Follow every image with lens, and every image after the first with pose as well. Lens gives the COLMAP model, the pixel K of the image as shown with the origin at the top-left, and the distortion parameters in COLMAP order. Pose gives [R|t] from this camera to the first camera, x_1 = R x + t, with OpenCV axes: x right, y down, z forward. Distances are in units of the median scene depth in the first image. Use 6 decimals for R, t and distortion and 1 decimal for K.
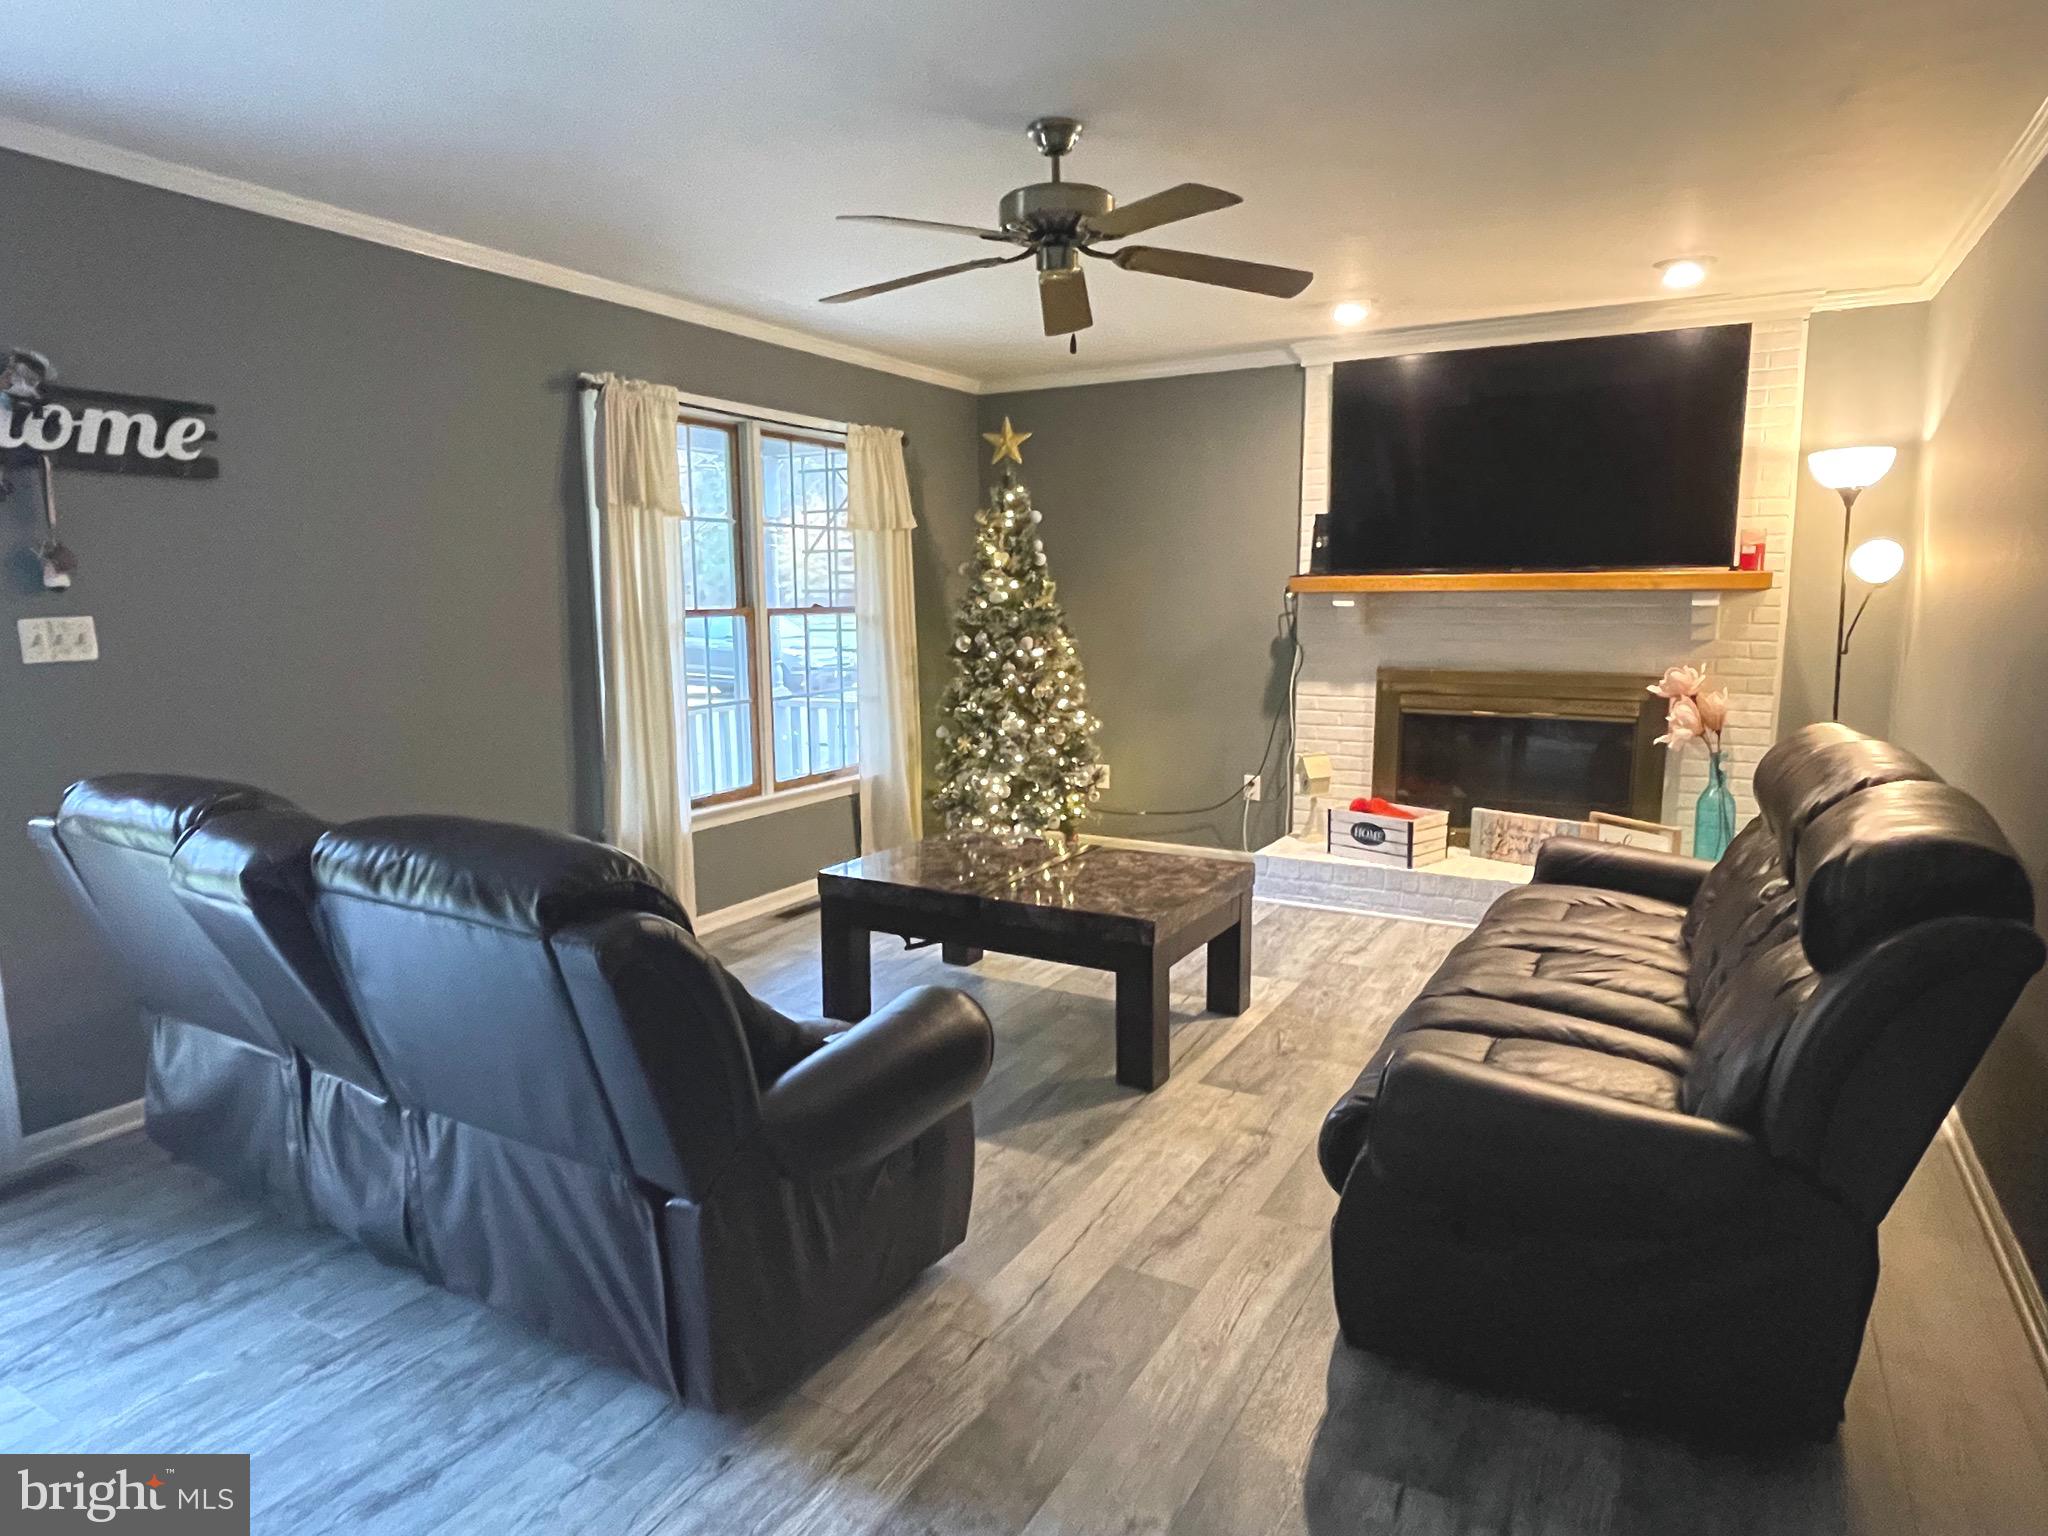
lens RADIAL K [[1216.1, 0, 1012.8], [0, 1216.1, 773.7], [0, 0, 1]] dist [-0.001428, -0.006870]
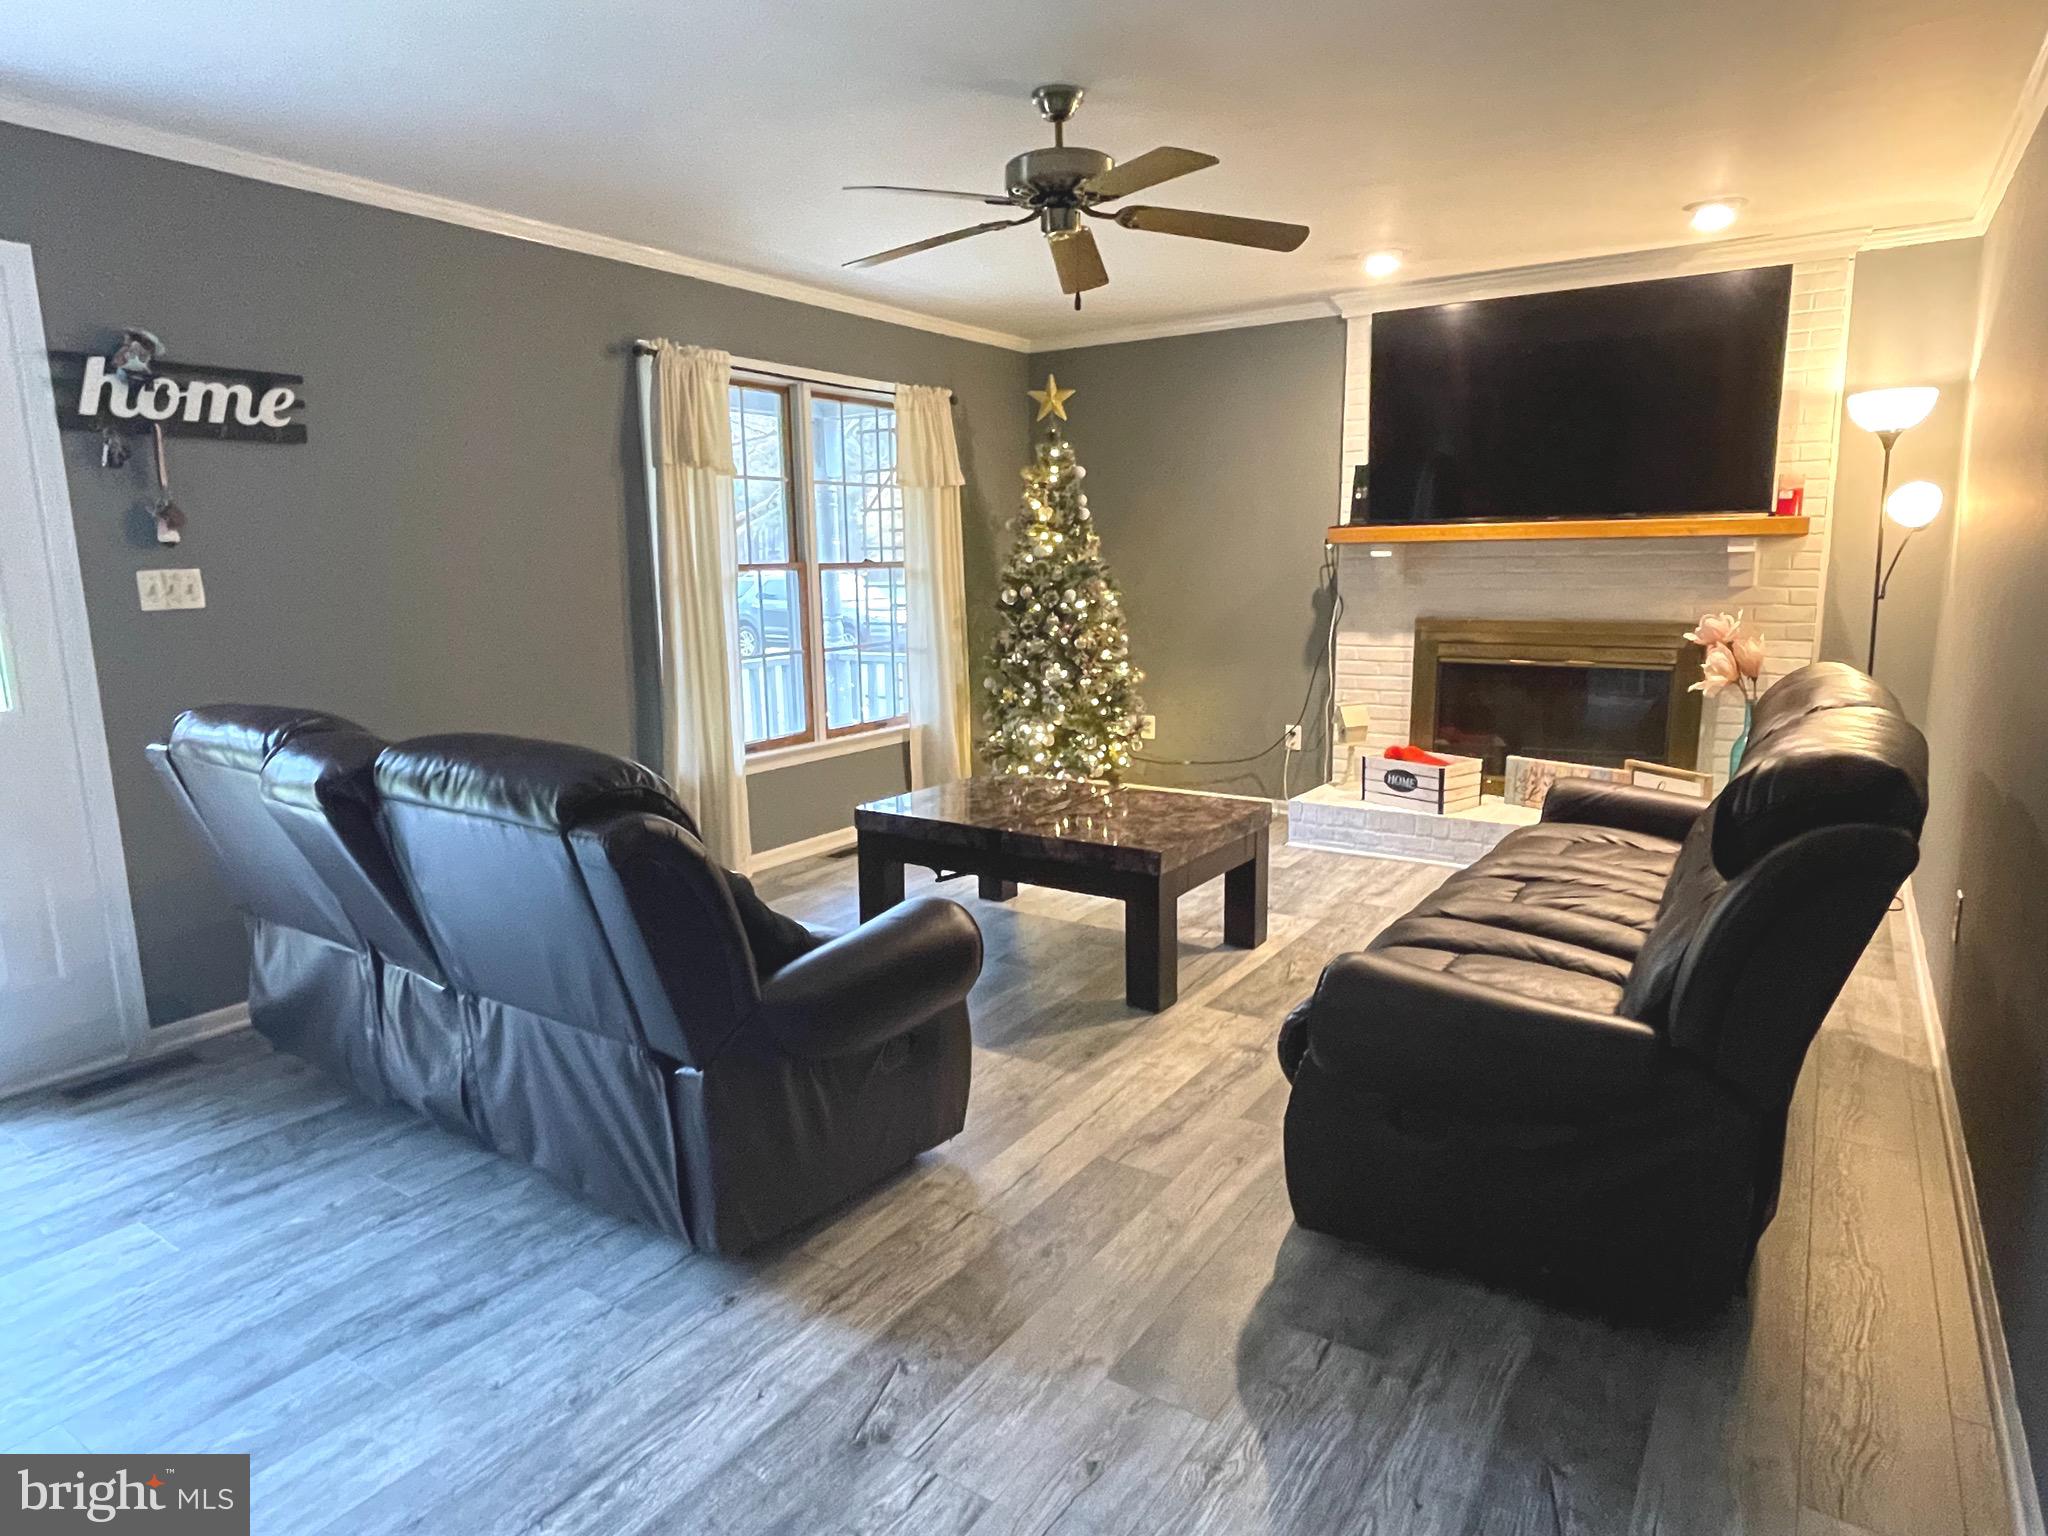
lens RADIAL K [[1216.1, 0, 1010.4], [0, 1216.1, 775.8], [0, 0, 1]] dist [-0.001428, -0.006870]
pose [[0.997333, 0.004554, -0.072839, 0.049391], [-0.002275, 0.999506, 0.031347, 0.017375], [0.072946, -0.031098, 0.996851, -0.047900]]
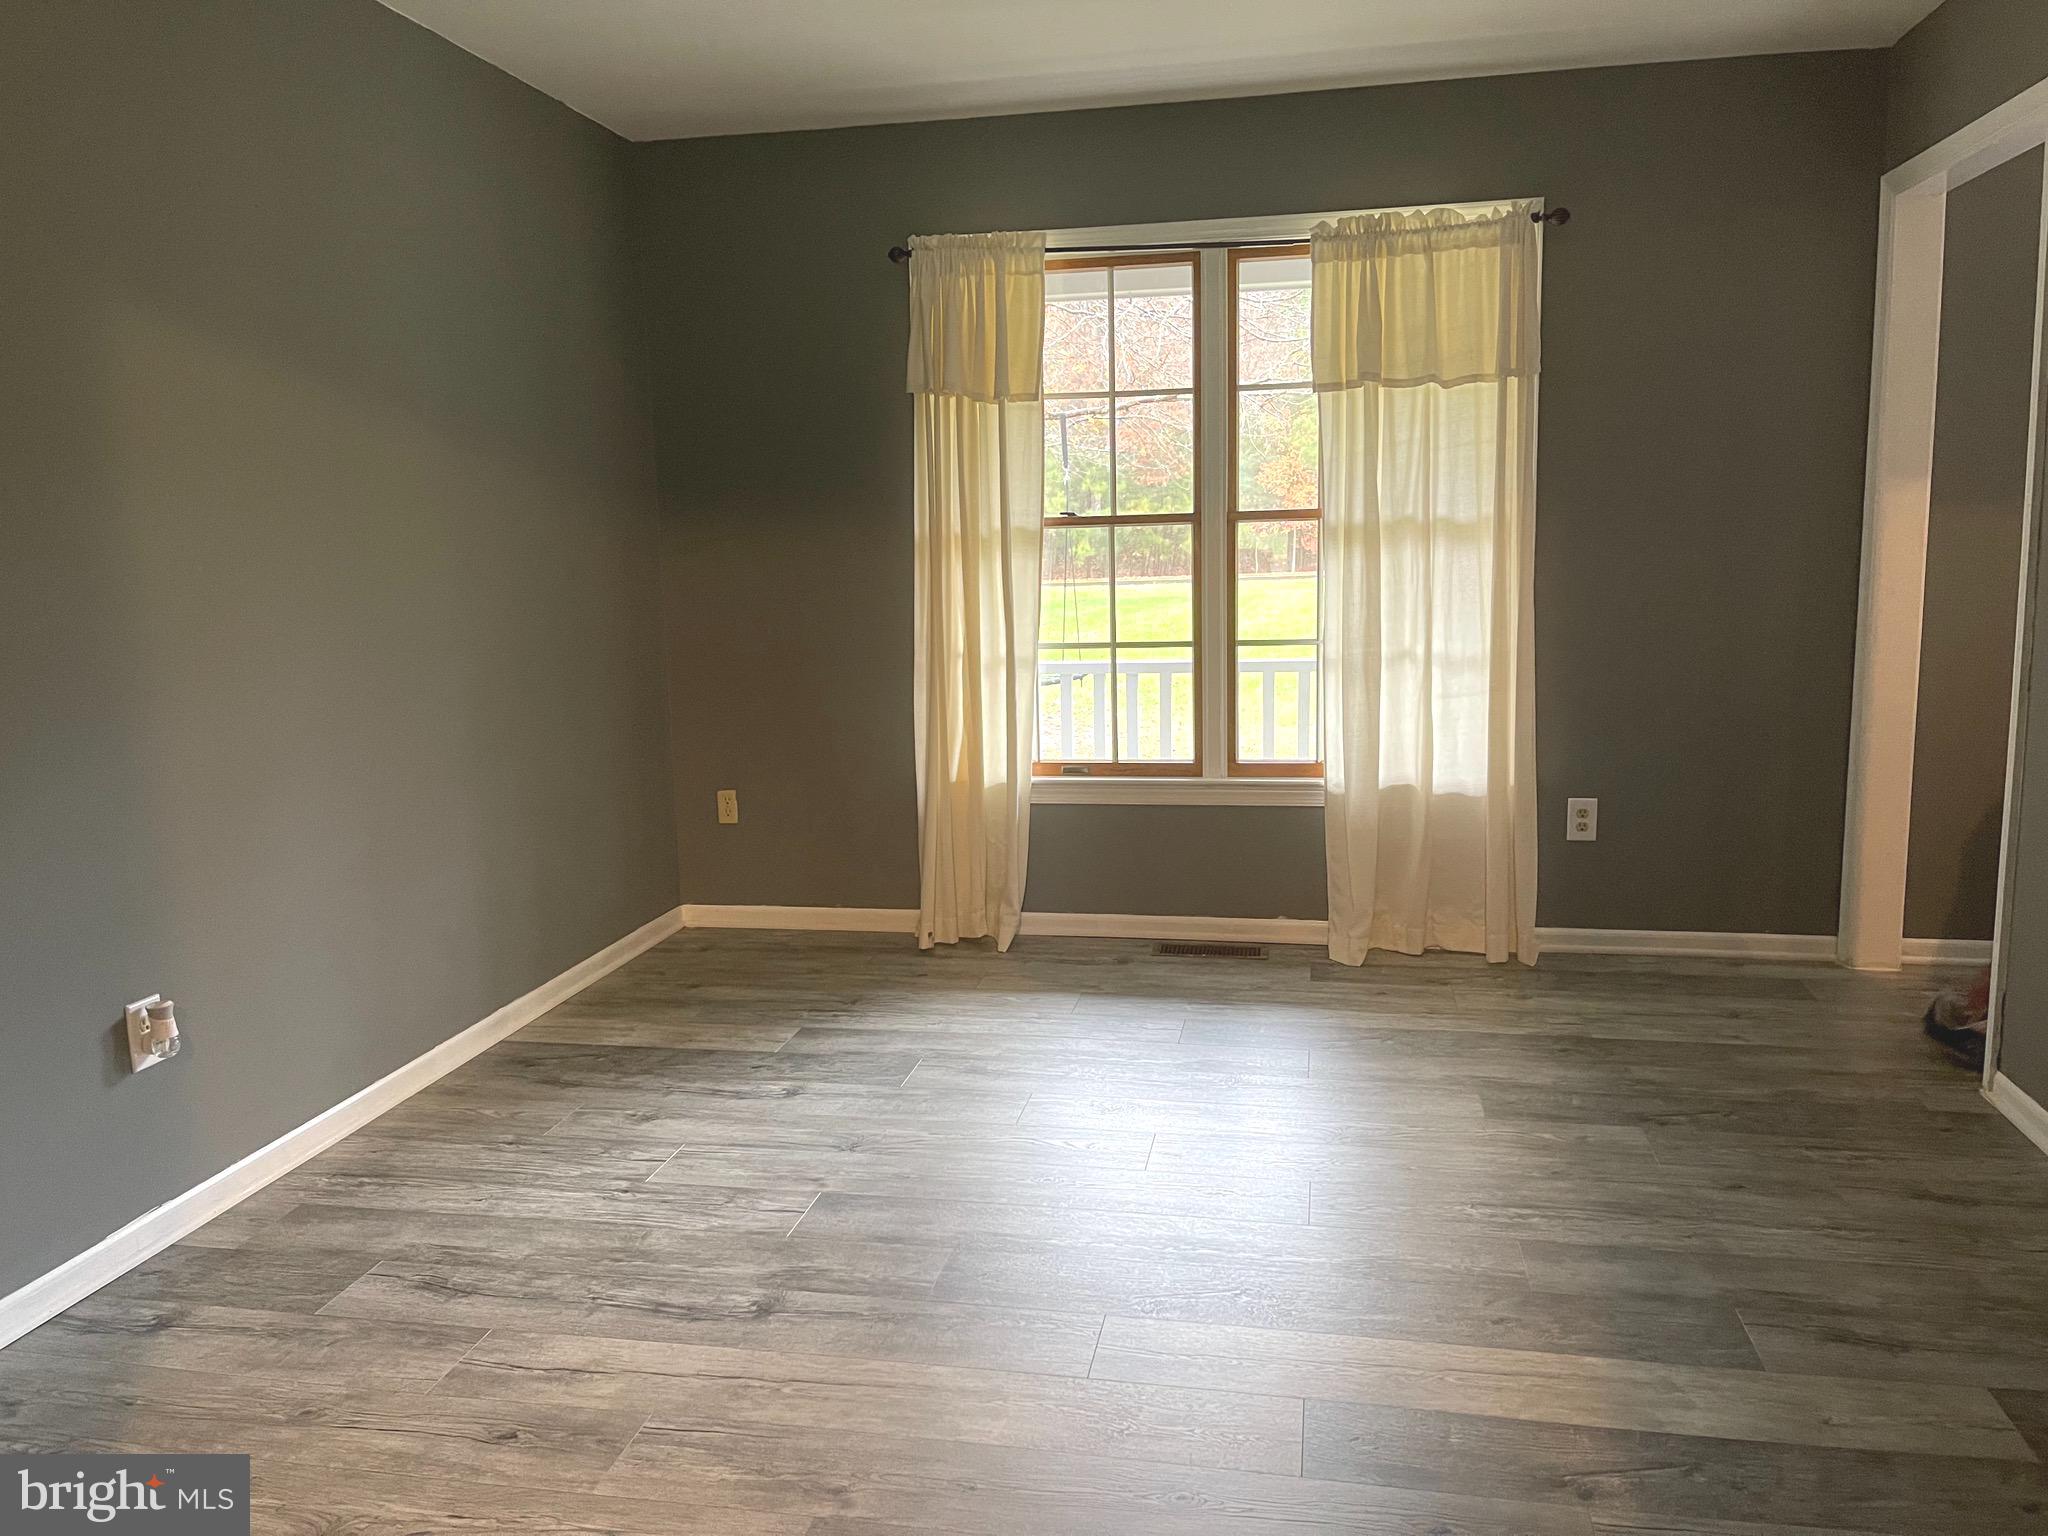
lens RADIAL K [[1428.8, 0, 1026.9], [0, 1428.8, 759.9], [0, 0, 1]] dist [-0.011366, -0.000991]
pose [[0.336841, 0.160753, -0.927737, 0.927044], [-0.109458, 0.985323, 0.130990, -0.169852], [0.935178, 0.057426, 0.349493, 1.110138]]
